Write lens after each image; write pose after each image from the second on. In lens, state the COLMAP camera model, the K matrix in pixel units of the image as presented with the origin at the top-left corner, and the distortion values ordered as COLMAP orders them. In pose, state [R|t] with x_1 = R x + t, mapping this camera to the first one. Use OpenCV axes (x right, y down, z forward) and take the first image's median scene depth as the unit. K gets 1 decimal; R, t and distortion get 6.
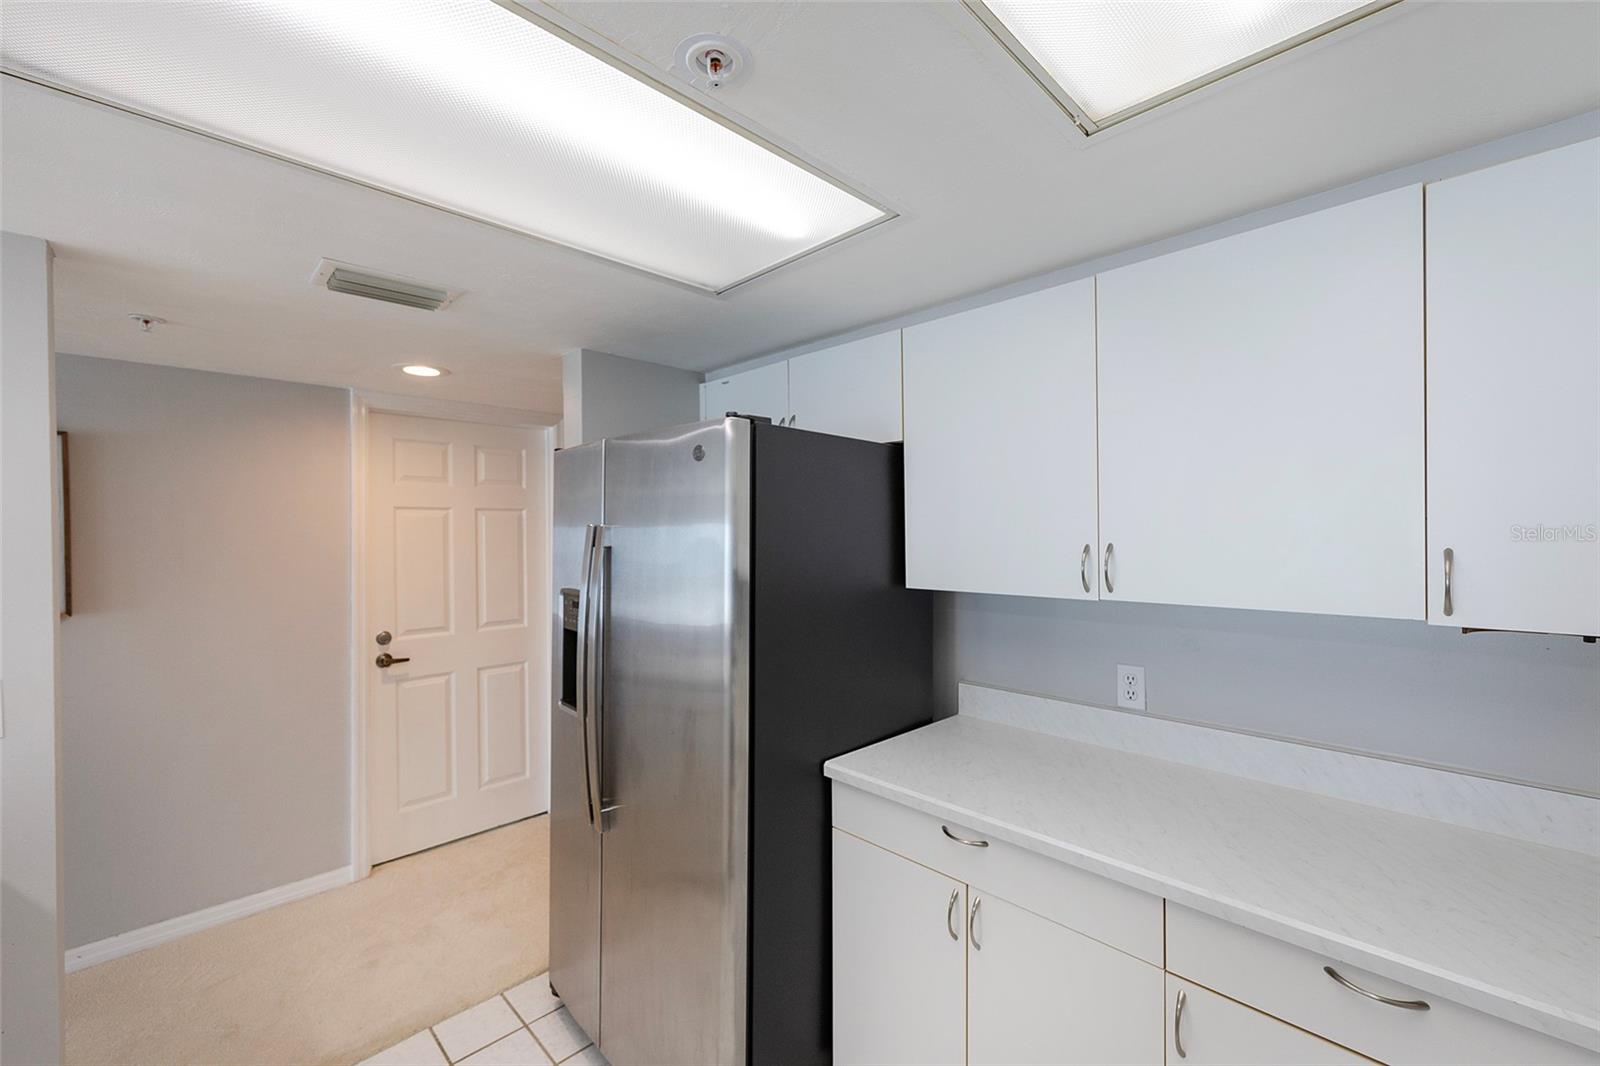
lens RADIAL K [[654.7, 0, 822.5], [0, 654.7, 545.6], [0, 0, 1]] dist [0.000771, 0.000439]
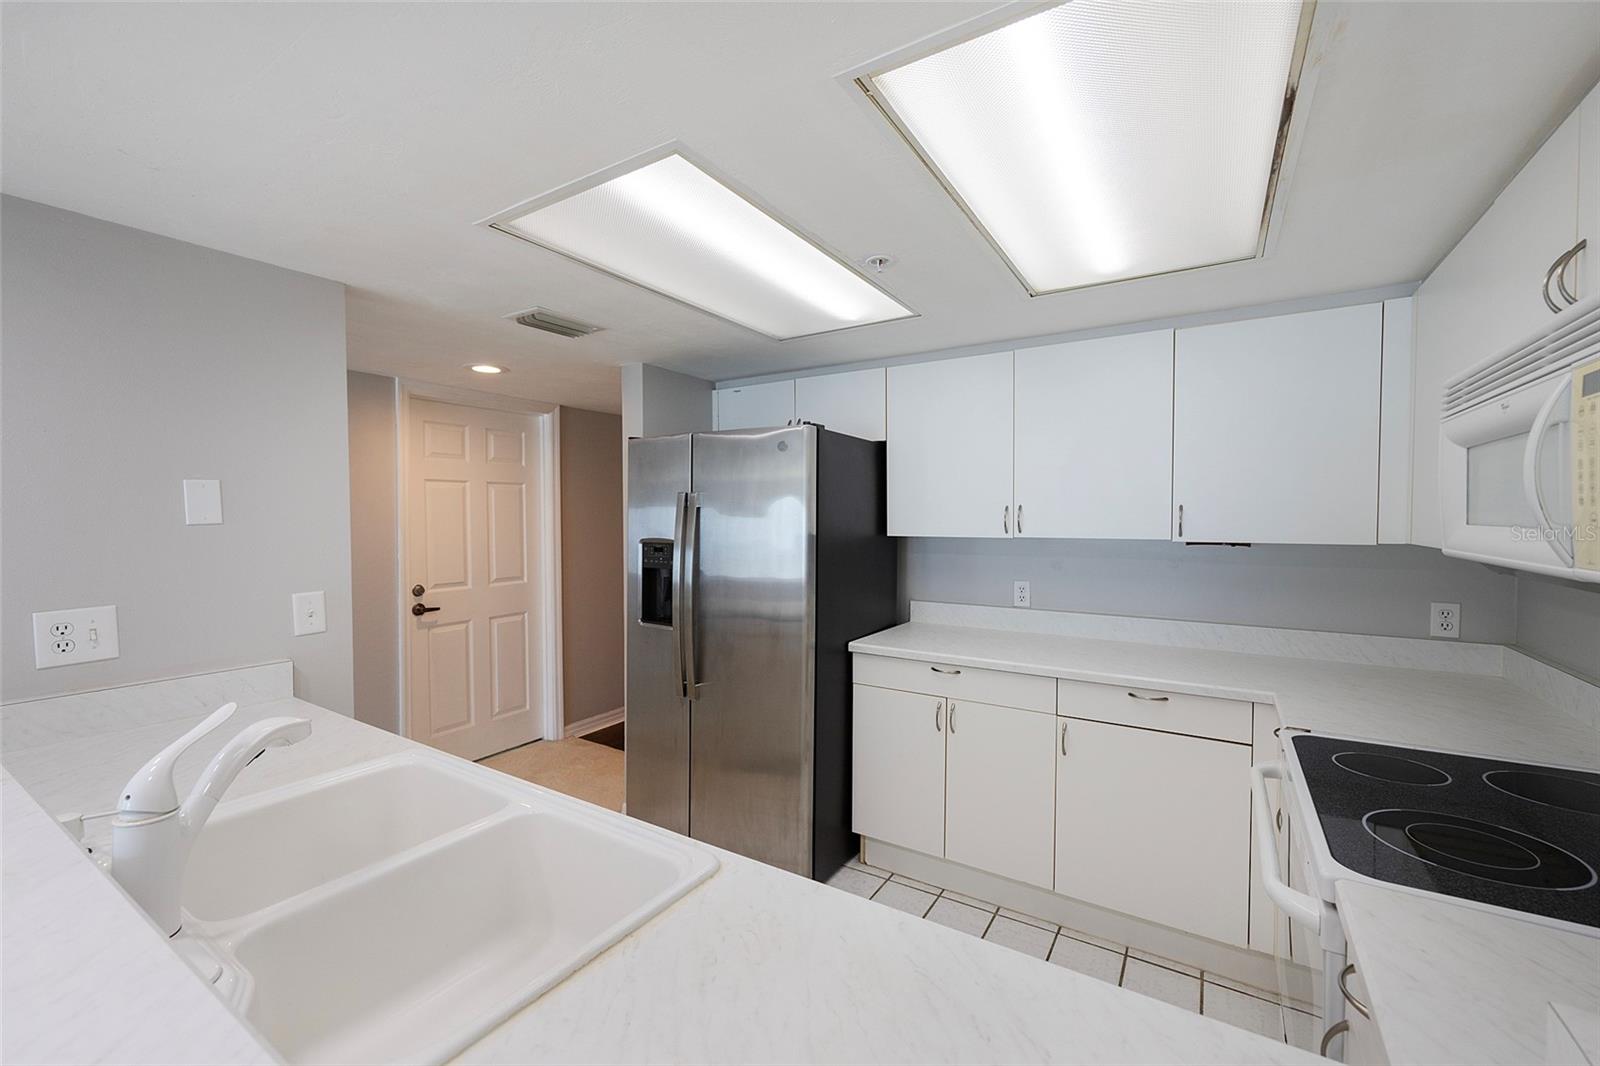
lens RADIAL K [[641.6, 0, 801.8], [0, 641.6, 548.6], [0, 0, 1]] dist [-0.002193, 0.000038]
pose [[0.978099, -0.003614, 0.208111, -0.384566], [-0.002381, 0.999590, 0.028546, 0.051220], [-0.208129, -0.028417, 0.977689, -0.441177]]
